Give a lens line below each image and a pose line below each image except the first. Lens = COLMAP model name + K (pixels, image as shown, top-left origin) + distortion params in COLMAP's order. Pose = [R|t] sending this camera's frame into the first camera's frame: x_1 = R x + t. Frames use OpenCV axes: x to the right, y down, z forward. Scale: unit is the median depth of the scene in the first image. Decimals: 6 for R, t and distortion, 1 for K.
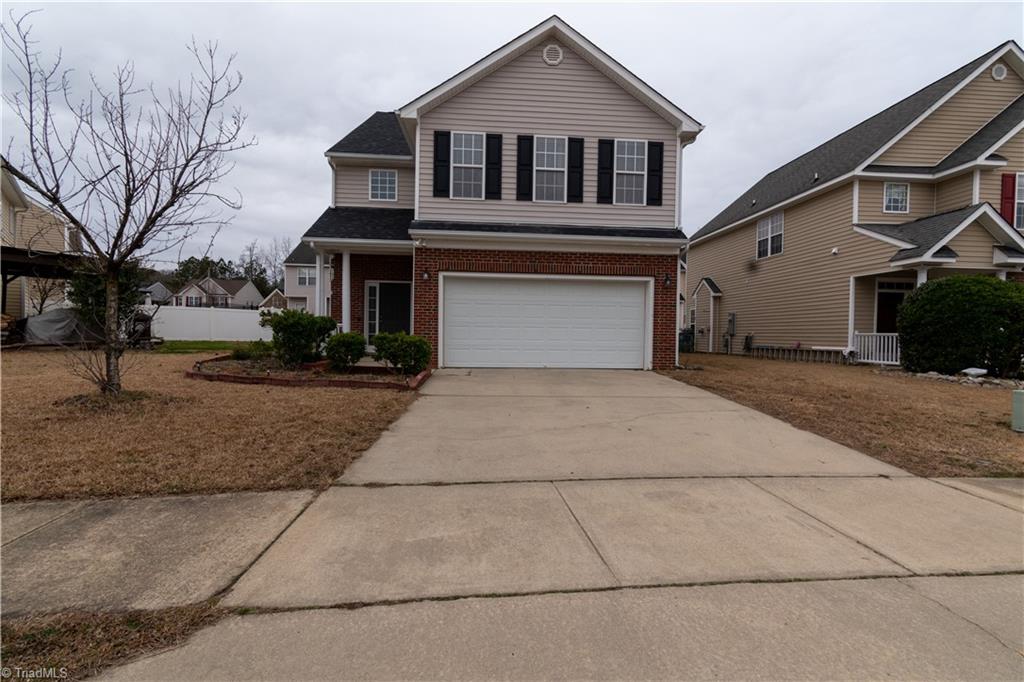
lens RADIAL K [[451.2, 0, 517.3], [0, 451.2, 340.4], [0, 0, 1]] dist [0.000944, -0.000421]
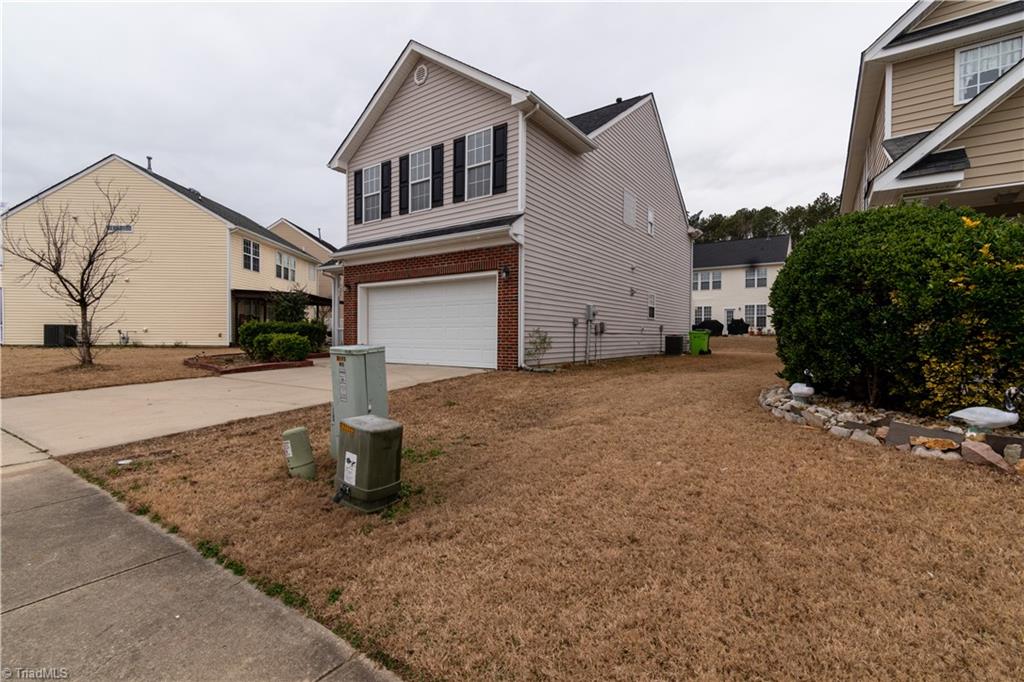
lens RADIAL K [[451.2, 0, 514.4], [0, 451.2, 340.1], [0, 0, 1]] dist [0.000944, -0.000421]
pose [[0.779980, -0.006276, -0.625773, 0.924317], [0.002870, 0.999975, -0.006451, 0.009844], [0.625798, 0.003235, 0.779978, 0.300088]]
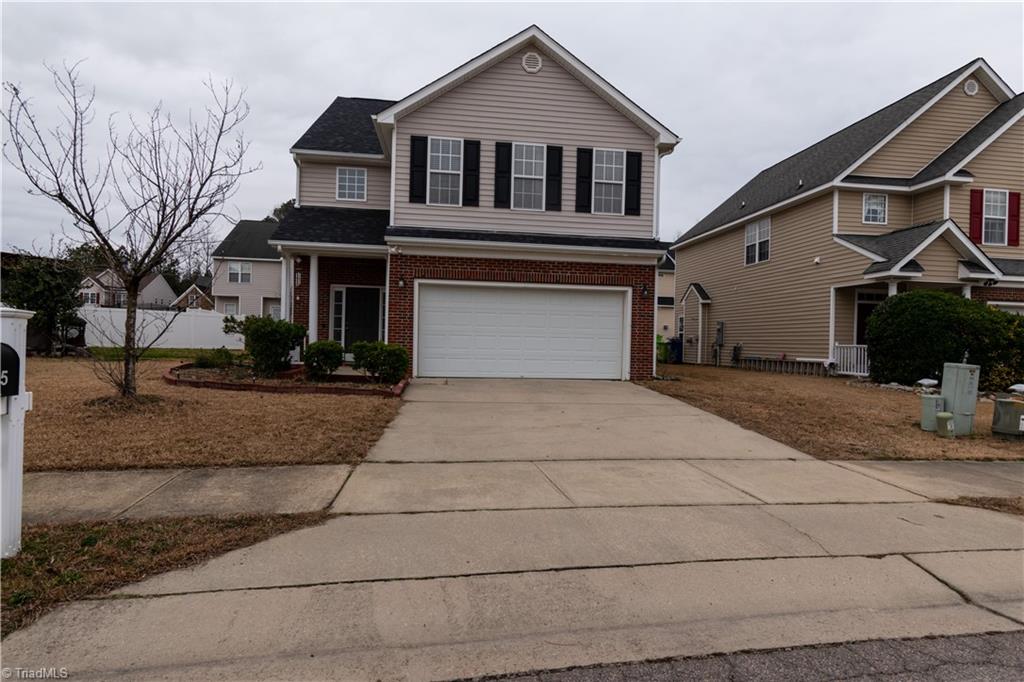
lens RADIAL K [[571.6, 0, 516.6], [0, 571.6, 342.0], [0, 0, 1]] dist [-0.004351, -0.000111]
pose [[0.998149, 0.007440, 0.060357, -0.026305], [-0.006686, 0.999897, -0.012687, -0.001478], [-0.060445, 0.012260, 0.998096, -0.244545]]
